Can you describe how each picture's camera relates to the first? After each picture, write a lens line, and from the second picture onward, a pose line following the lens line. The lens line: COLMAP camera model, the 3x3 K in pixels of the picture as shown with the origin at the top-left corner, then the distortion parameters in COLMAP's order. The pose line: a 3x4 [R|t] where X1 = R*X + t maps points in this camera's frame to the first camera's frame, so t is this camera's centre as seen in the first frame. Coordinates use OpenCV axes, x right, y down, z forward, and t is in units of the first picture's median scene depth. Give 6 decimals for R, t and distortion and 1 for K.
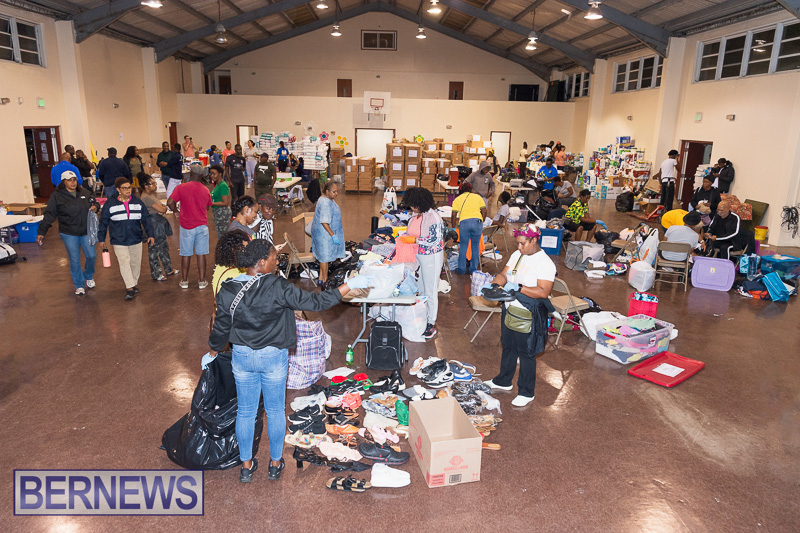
lens RADIAL K [[567.4, 0, 400.0], [0, 567.4, 266.5], [0, 0, 1]] dist [-0.000287, 0.000764]
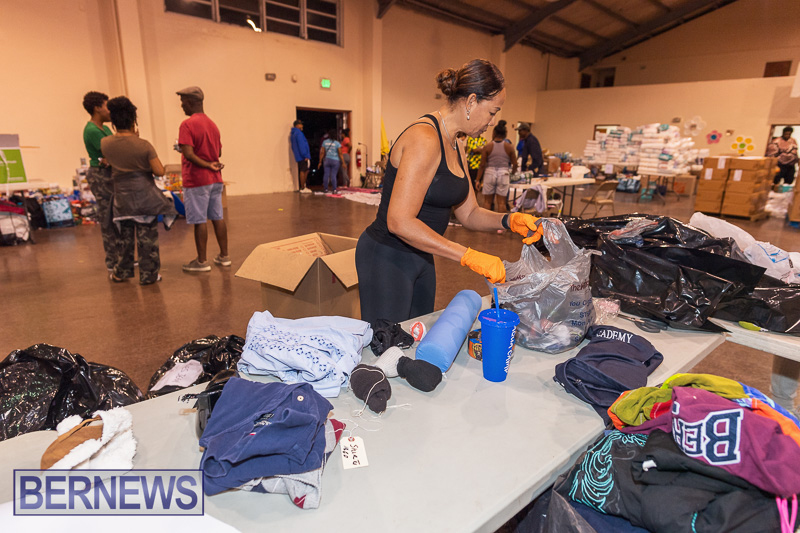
lens RADIAL K [[477.3, 0, 400.0], [0, 477.3, 266.5], [0, 0, 1]] dist [-0.000829, -0.000293]
pose [[0.705267, 0.176198, -0.686696, 0.033172], [-0.181789, 0.981183, 0.065055, -0.048439], [0.685238, 0.078953, 0.724028, 0.389285]]
